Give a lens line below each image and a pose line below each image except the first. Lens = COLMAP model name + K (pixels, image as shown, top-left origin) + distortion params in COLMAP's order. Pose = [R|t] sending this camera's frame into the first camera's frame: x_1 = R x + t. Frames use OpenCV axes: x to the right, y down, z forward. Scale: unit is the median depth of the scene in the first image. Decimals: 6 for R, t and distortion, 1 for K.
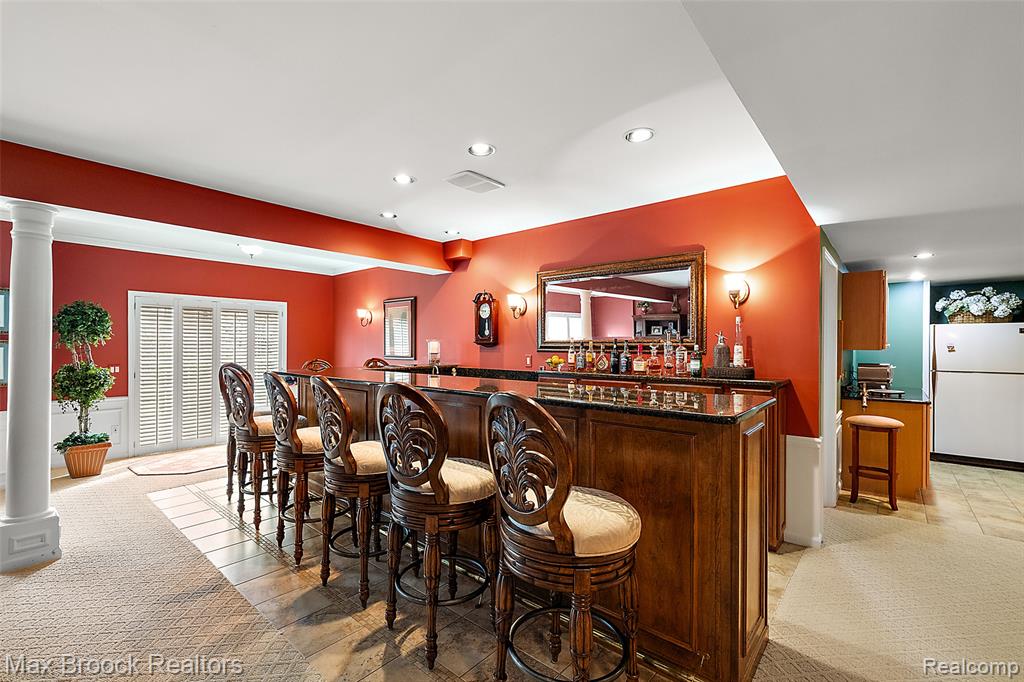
lens RADIAL K [[443.6, 0, 504.6], [0, 443.6, 345.1], [0, 0, 1]] dist [-0.001532, 0.000692]
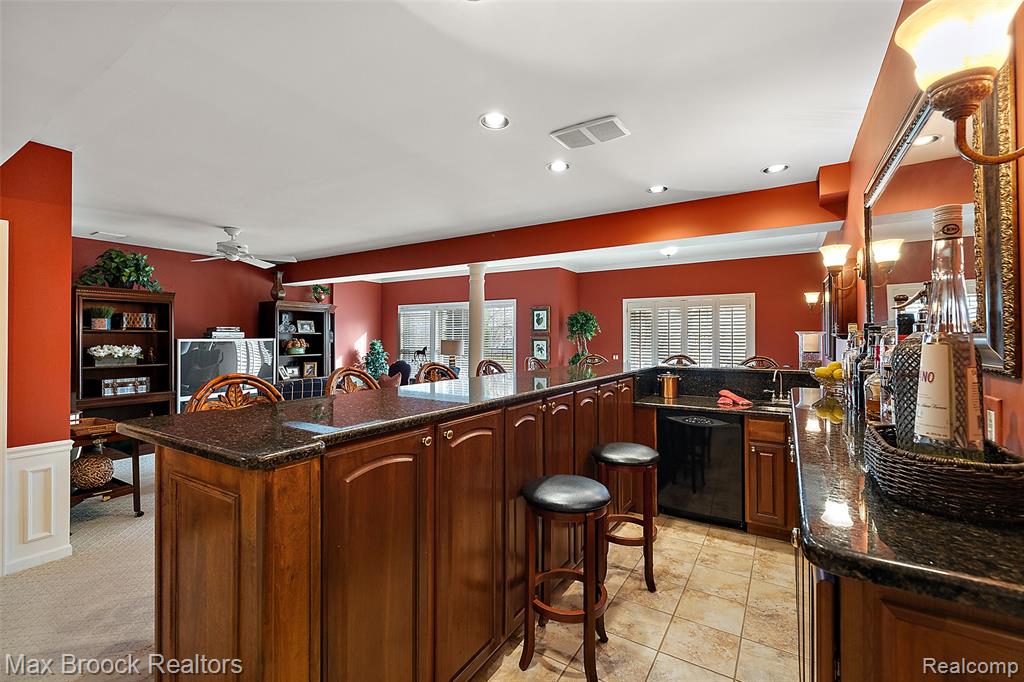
lens RADIAL K [[443.6, 0, 510.1], [0, 443.6, 336.7], [0, 0, 1]] dist [-0.001532, 0.000692]
pose [[0.147674, -0.007487, -0.989008, 0.543500], [0.003125, 0.999970, -0.007104, -0.000231], [0.989031, -0.002042, 0.147693, 0.585151]]
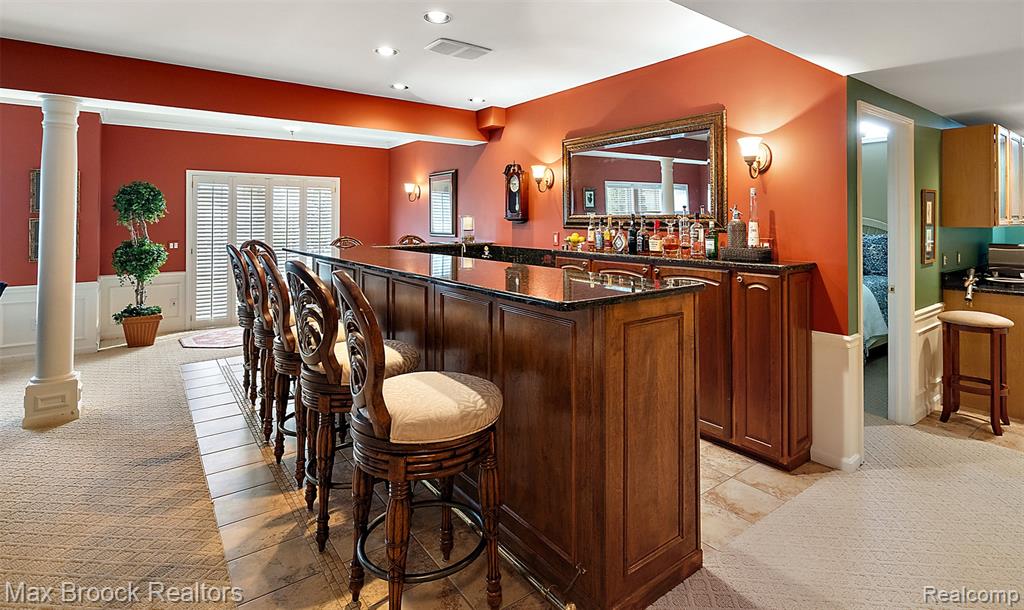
lens RADIAL K [[503.2, 0, 539.8], [0, 503.2, 212.8], [0, 0, 1]] dist [0.002099, -0.001506]
pose [[0.982867, -0.005817, -0.184223, 0.233734], [0.003327, 0.999899, -0.013823, -0.003687], [0.184284, 0.012973, 0.982787, -0.010900]]
